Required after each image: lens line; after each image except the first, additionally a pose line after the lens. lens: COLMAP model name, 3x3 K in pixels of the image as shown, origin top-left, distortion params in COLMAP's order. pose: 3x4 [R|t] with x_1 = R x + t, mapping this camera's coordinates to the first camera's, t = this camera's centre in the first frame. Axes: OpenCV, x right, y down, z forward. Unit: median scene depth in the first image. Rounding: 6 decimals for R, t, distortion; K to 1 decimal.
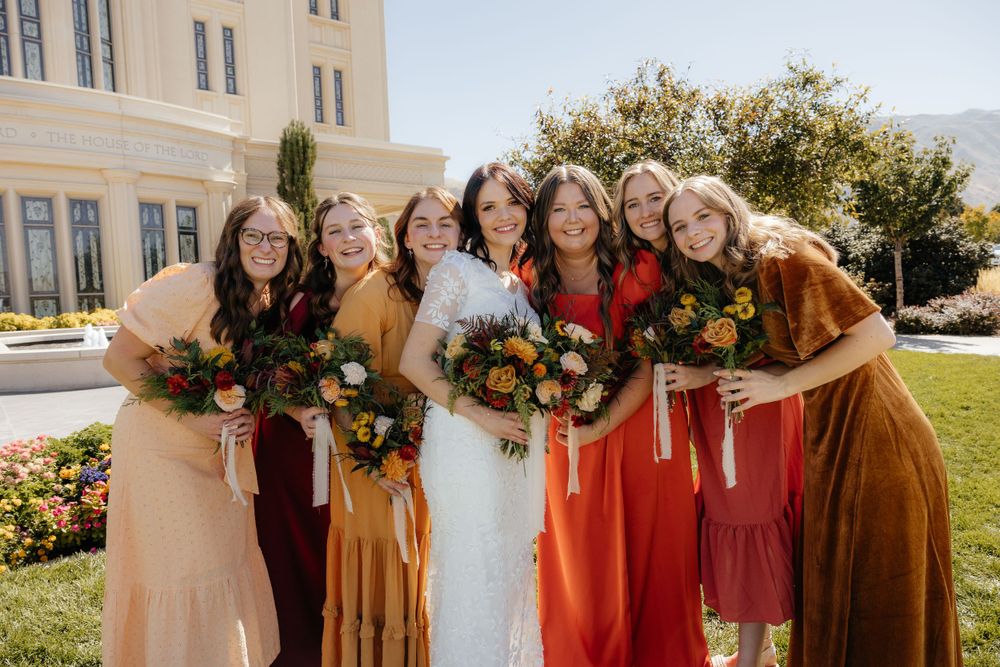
lens RADIAL K [[664.8, 0, 494.8], [0, 664.8, 332.7], [0, 0, 1]] dist [0.007832, 0.000280]
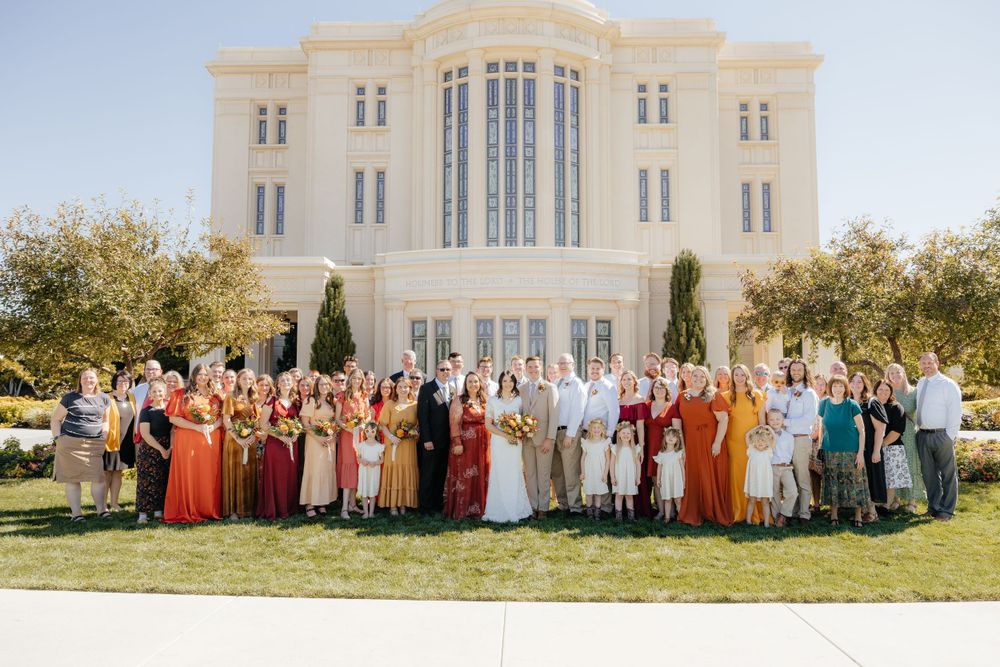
lens RADIAL K [[664.8, 0, 503.6], [0, 664.8, 337.3], [0, 0, 1]] dist [0.007832, 0.000280]
pose [[0.768054, -0.006163, -0.640355, 0.241456], [-0.070553, 0.993052, -0.094181, -0.013356], [0.636486, 0.117515, 0.762283, -0.151186]]
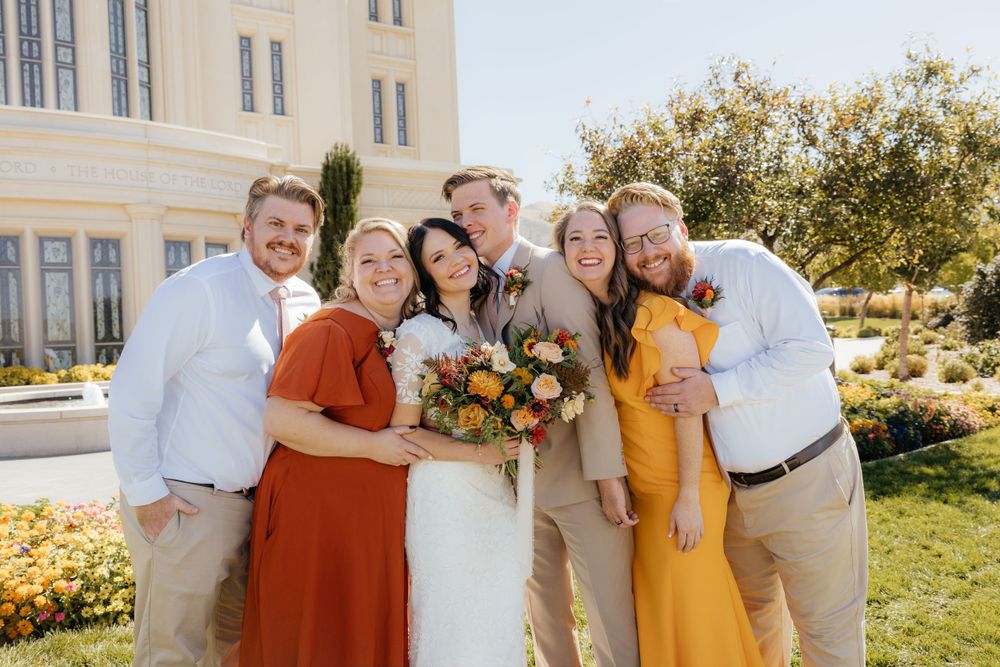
lens RADIAL K [[800.9, 0, 492.2], [0, 800.9, 338.1], [0, 0, 1]] dist [0.034973, -0.024146]
pose [[0.990921, -0.003416, -0.134400, 0.038719], [-0.004548, 0.998253, -0.058906, -0.004061], [0.134367, 0.058983, 0.989175, 0.005872]]
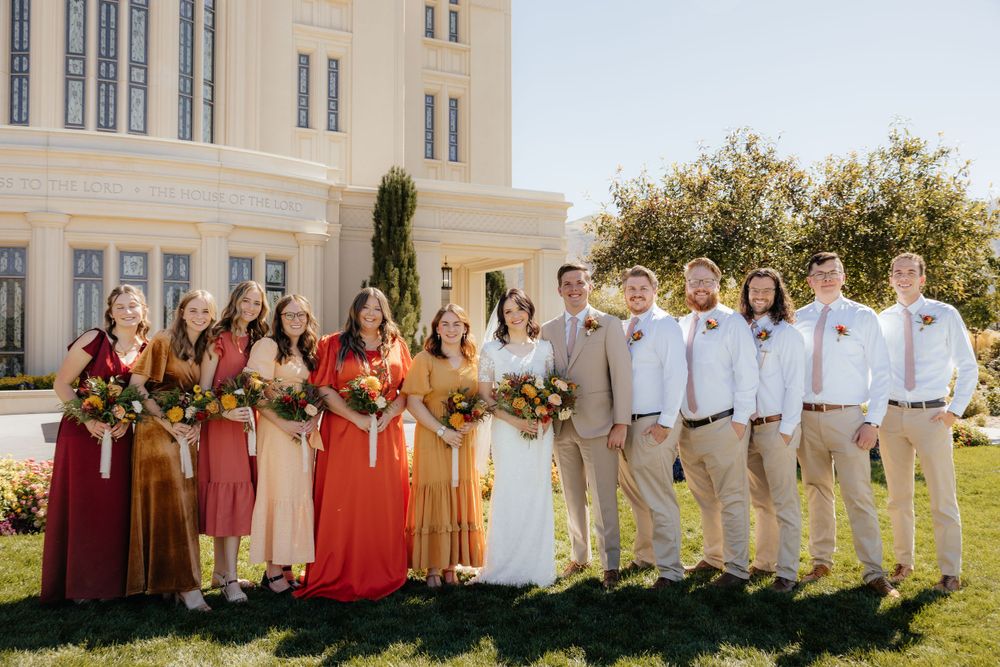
lens RADIAL K [[895.8, 0, 495.6], [0, 895.8, 343.0], [0, 0, 1]] dist [-0.063794, 0.080781]
pose [[0.982531, 0.029728, -0.183712, 0.061994], [-0.044976, 0.995828, -0.079395, 0.007334], [0.180585, 0.086271, 0.979769, -0.137309]]
